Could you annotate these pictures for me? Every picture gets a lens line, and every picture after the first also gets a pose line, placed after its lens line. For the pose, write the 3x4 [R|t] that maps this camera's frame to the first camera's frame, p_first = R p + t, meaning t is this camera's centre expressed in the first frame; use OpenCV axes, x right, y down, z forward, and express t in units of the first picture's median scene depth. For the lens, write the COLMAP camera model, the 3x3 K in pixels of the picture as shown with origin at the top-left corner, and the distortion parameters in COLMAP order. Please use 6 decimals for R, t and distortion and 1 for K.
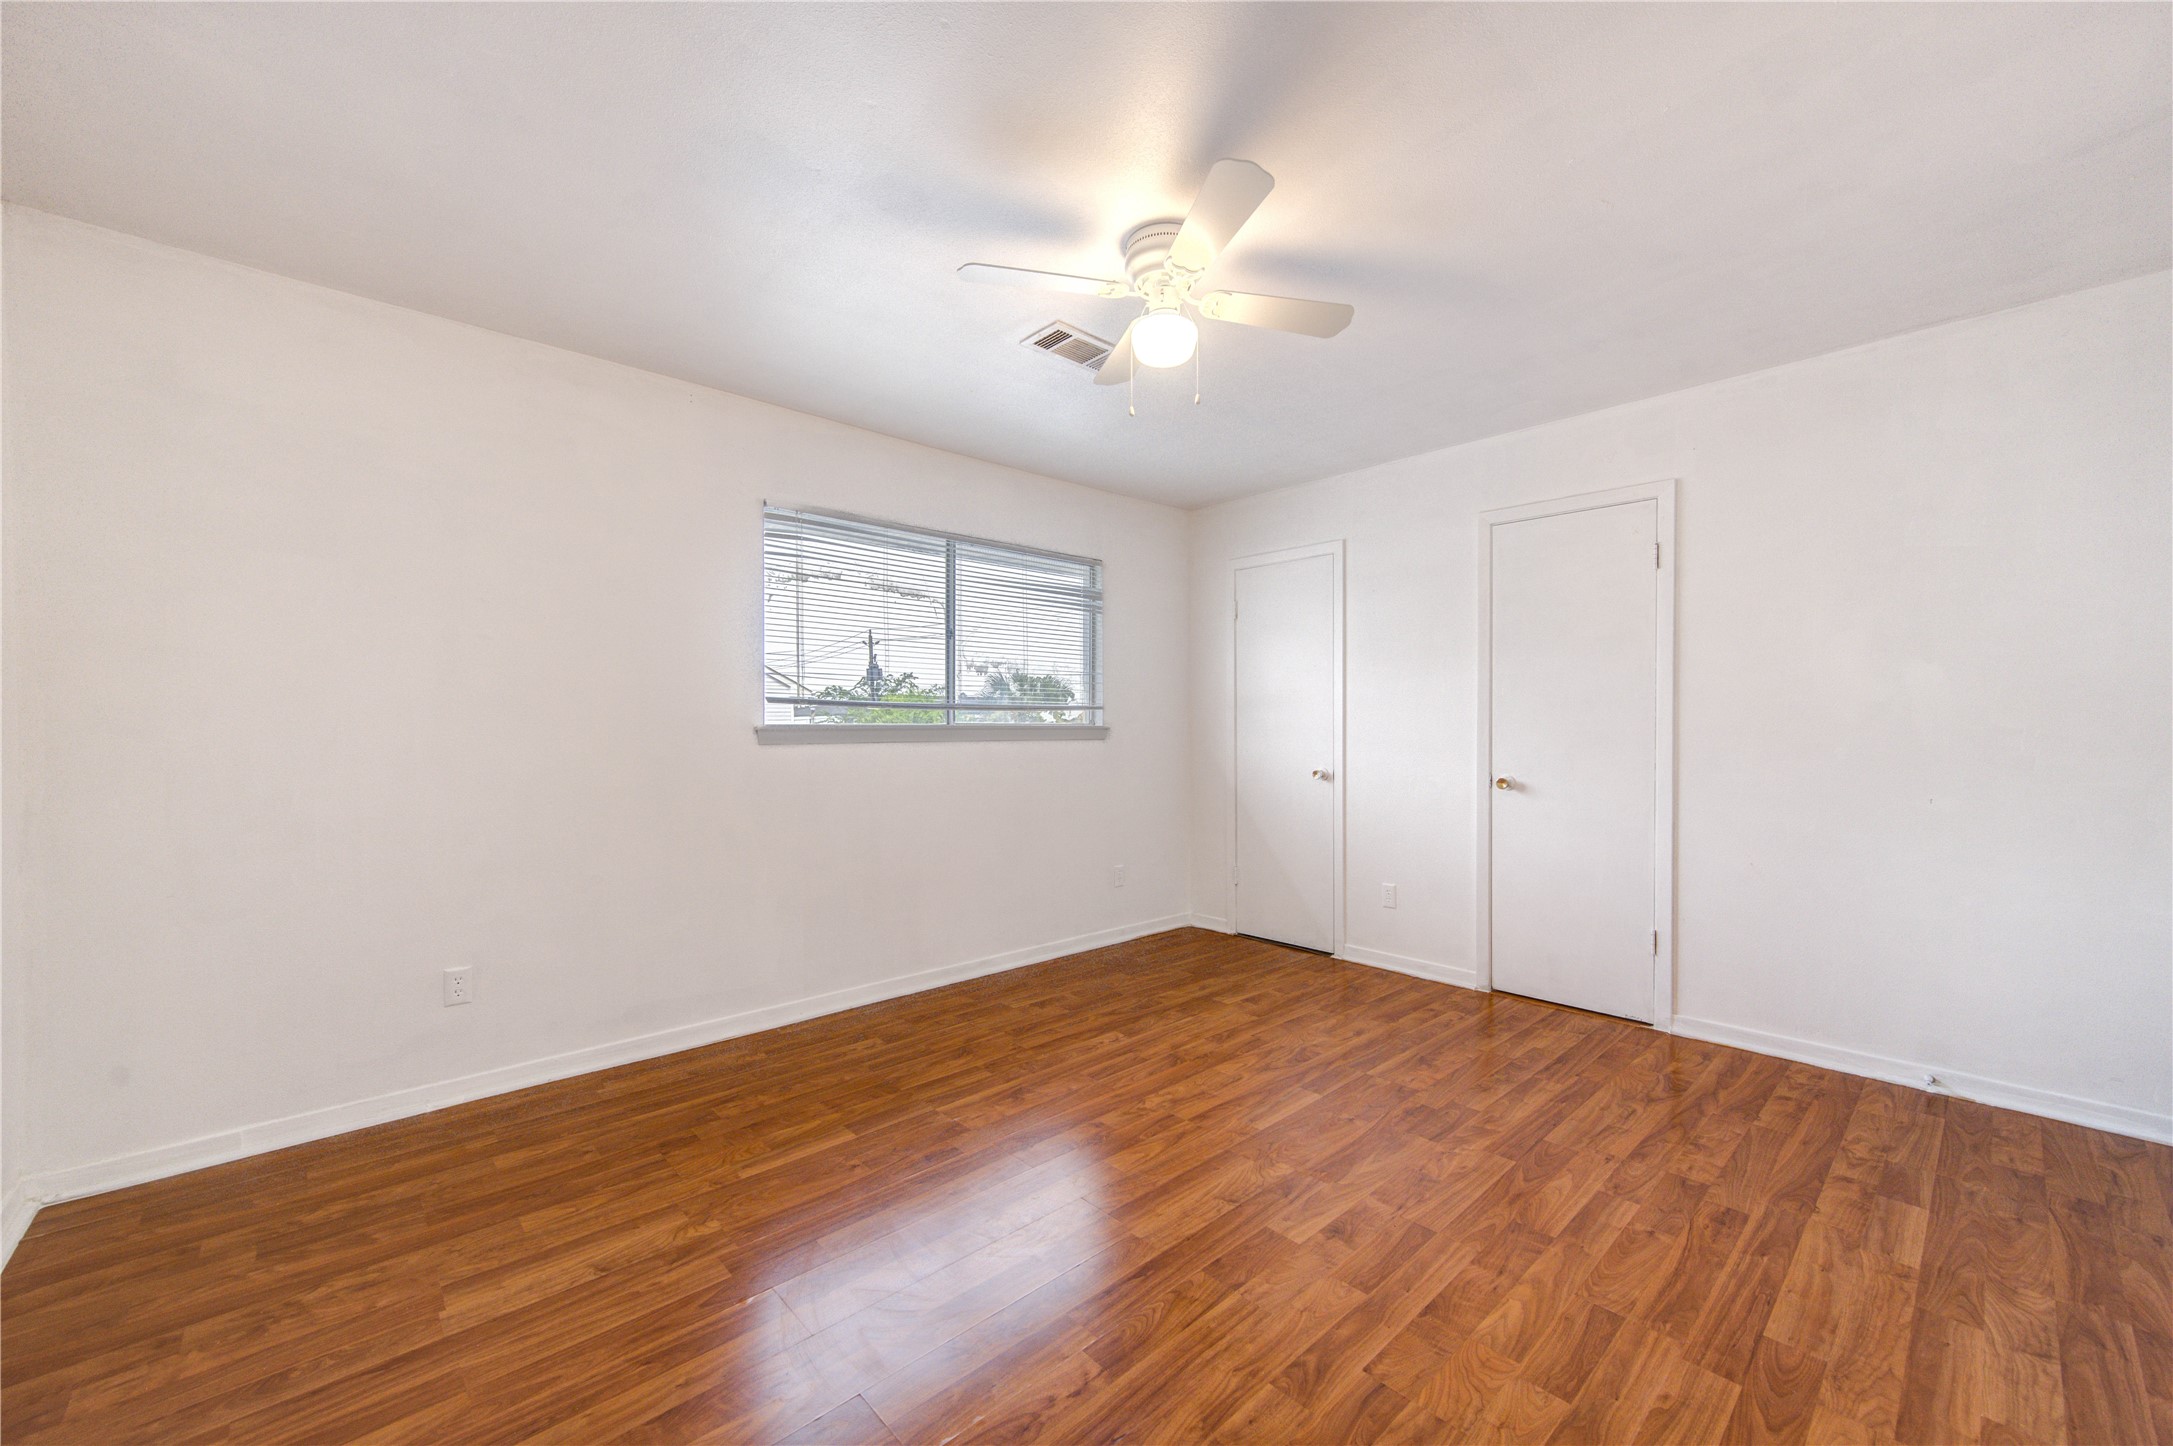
lens RADIAL K [[845.2, 0, 1072.4], [0, 845.2, 728.2], [0, 0, 1]] dist [0.004026, 0.000591]
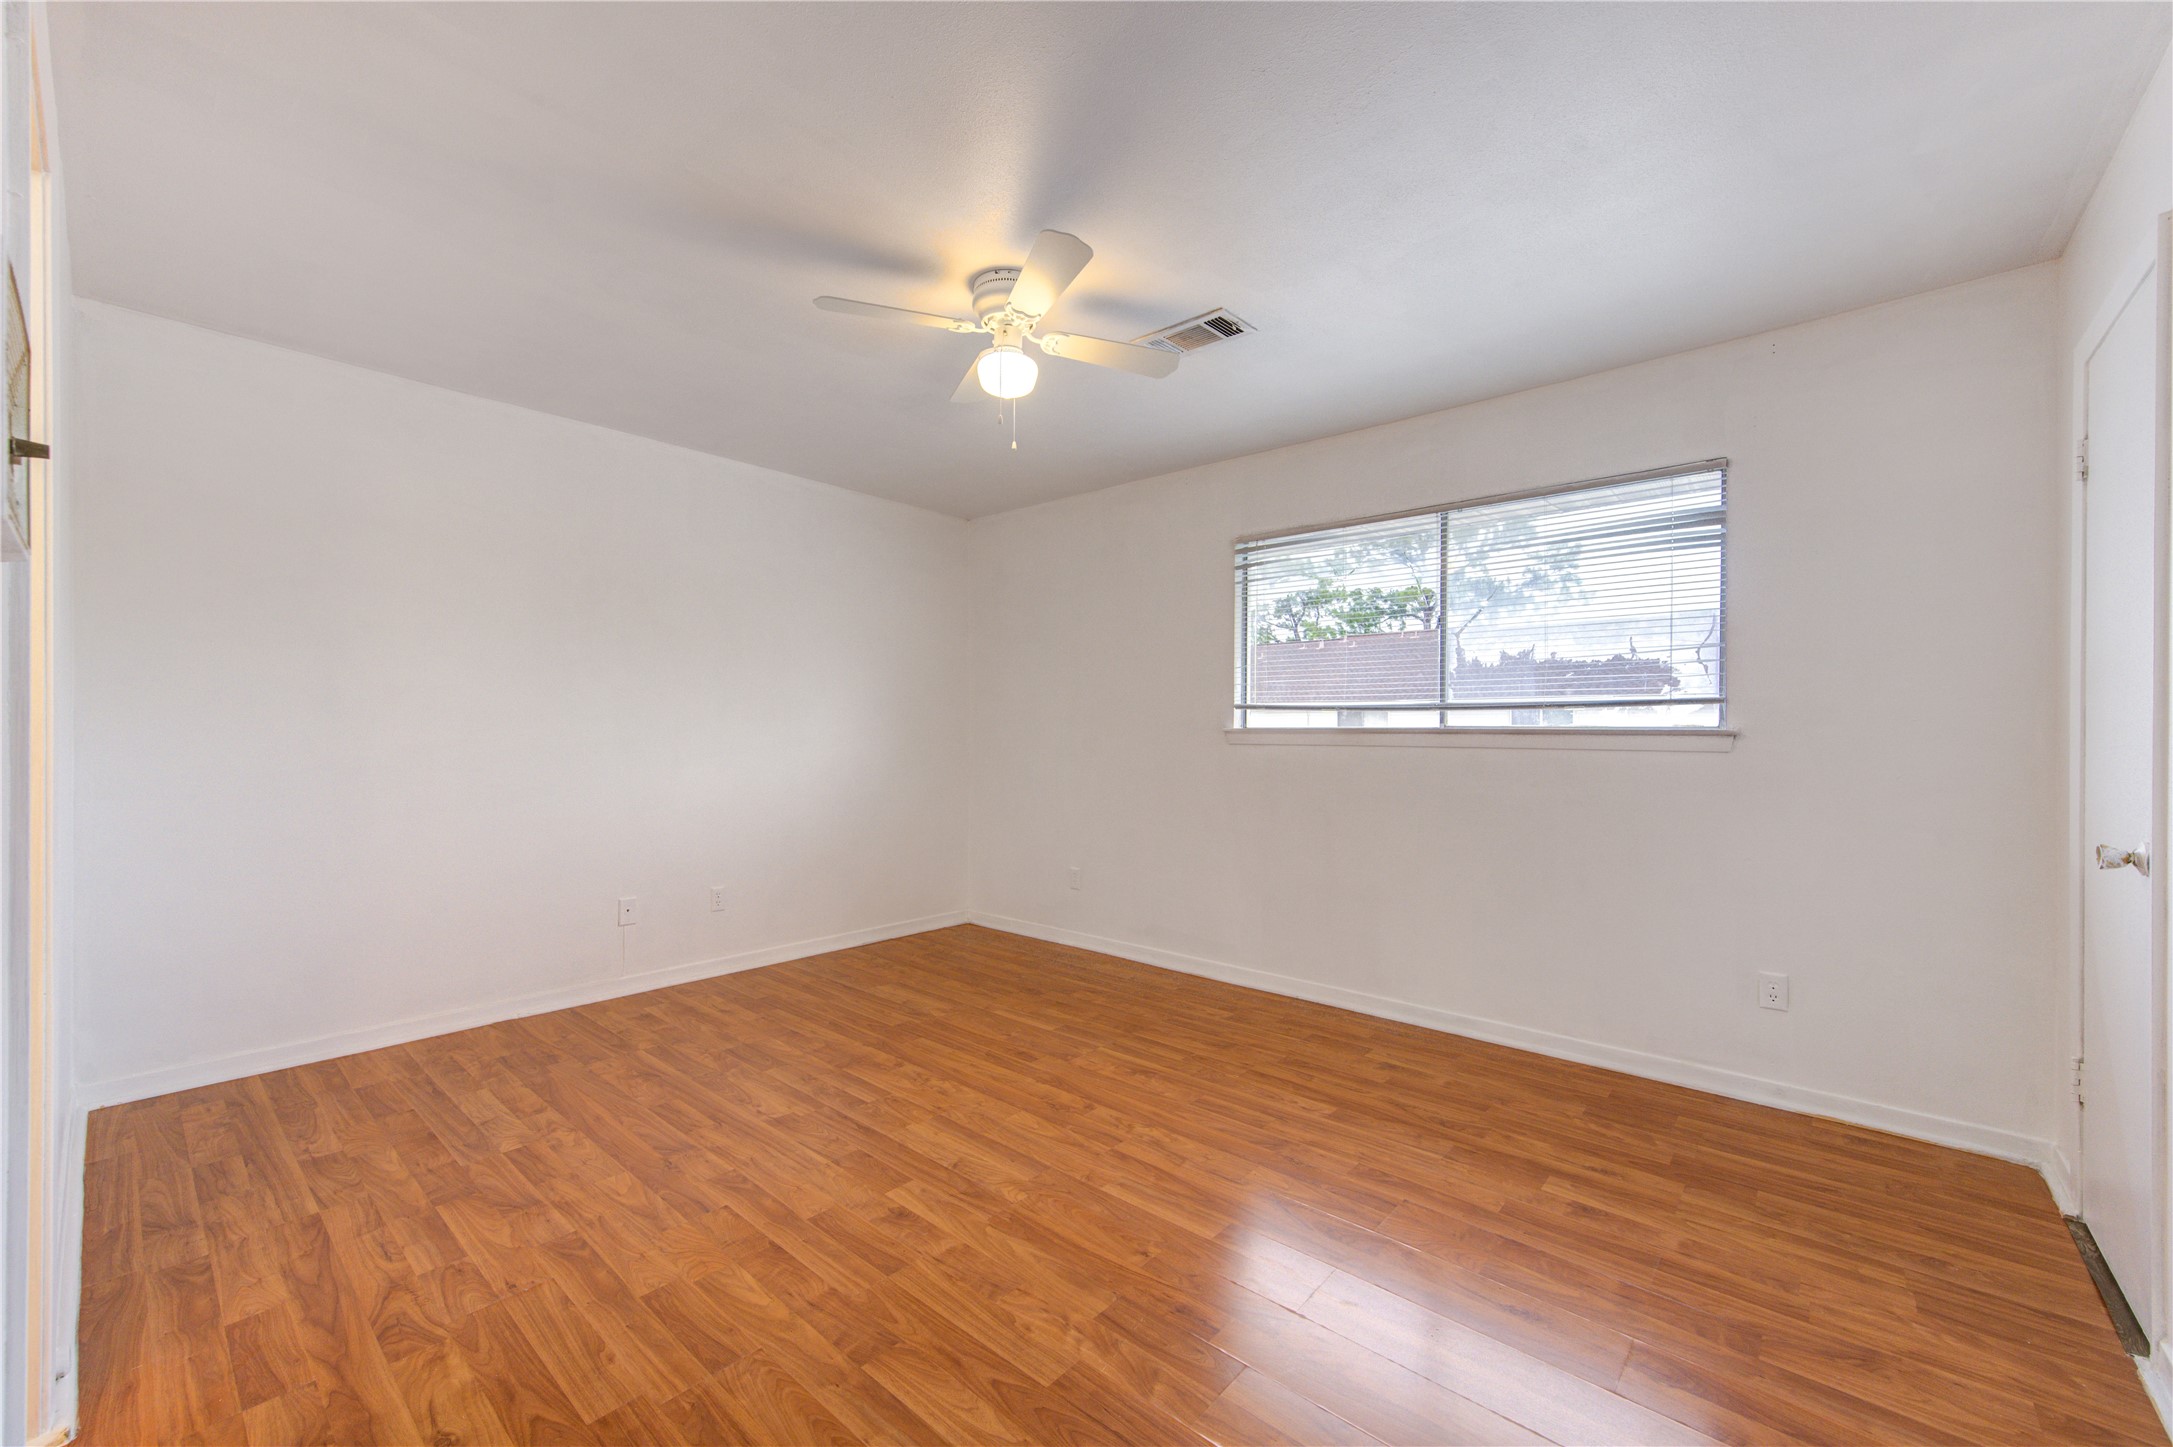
lens RADIAL K [[863.3, 0, 1086.5], [0, 863.3, 723.5], [0, 0, 1]] dist [0.005104, -0.000362]
pose [[0.113464, -0.007477, -0.993514, 0.995081], [-0.006955, 0.999941, -0.008319, 0.001754], [0.993518, 0.007854, 0.113405, 0.788816]]
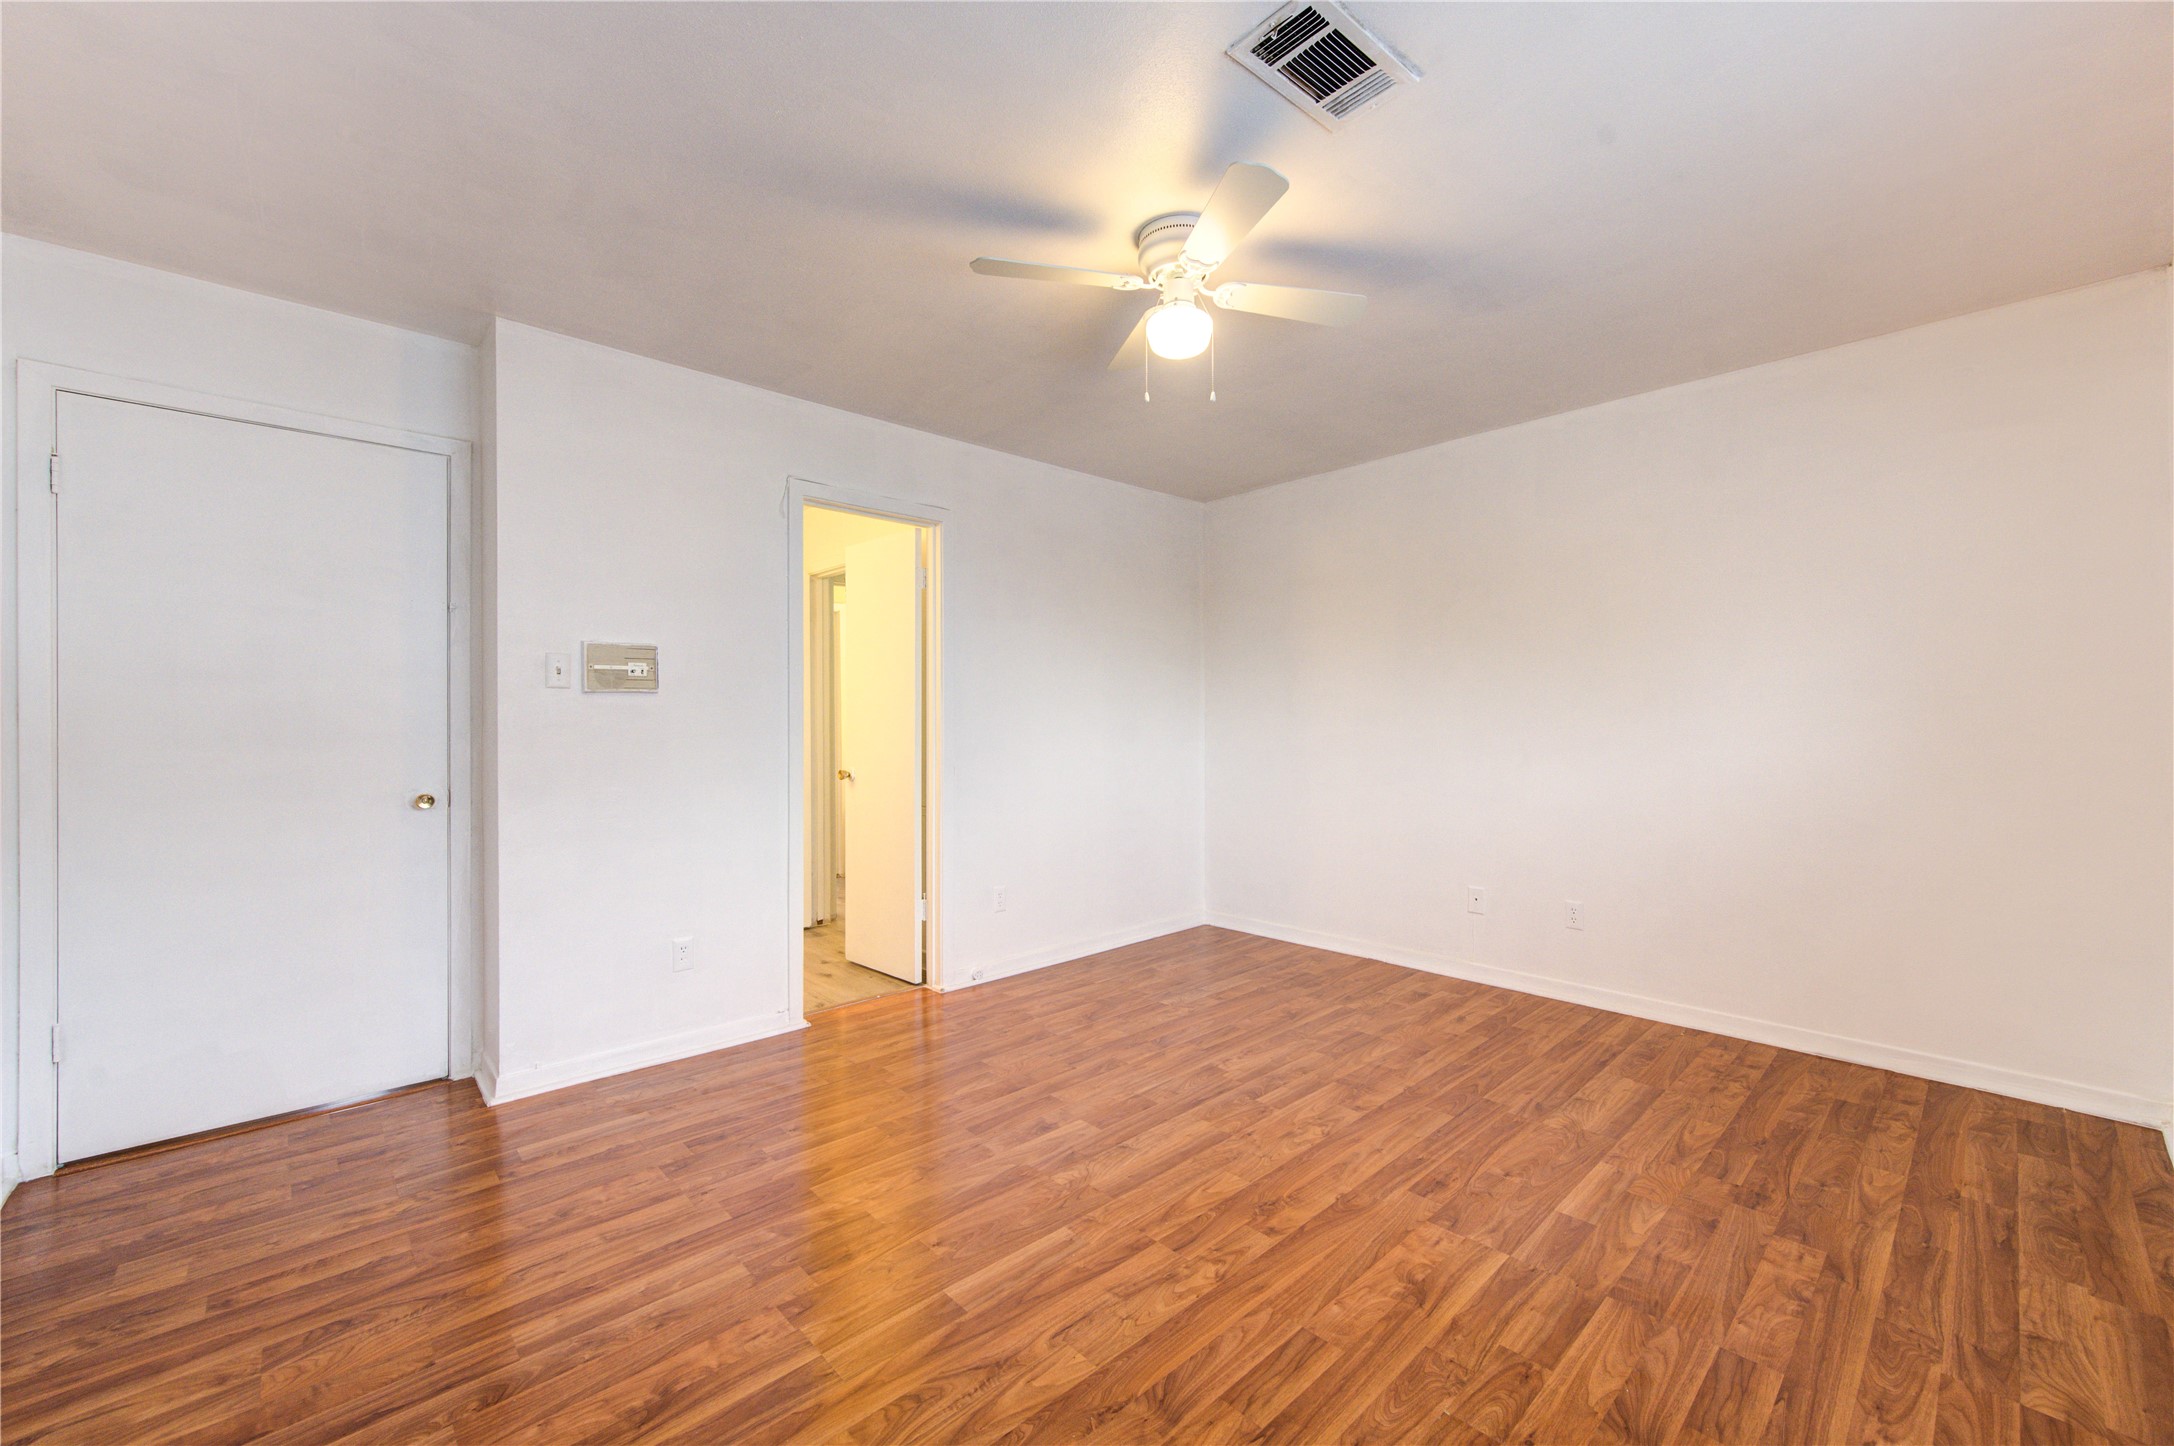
lens RADIAL K [[863.7, 0, 1087.0], [0, 863.7, 723.0], [0, 0, 1]] dist [0.005104, -0.000362]
pose [[-0.999952, 0.007382, -0.006418, 0.182304], [0.007374, 0.999972, 0.001334, 0.000231], [0.006428, 0.001287, -0.999979, 1.623130]]
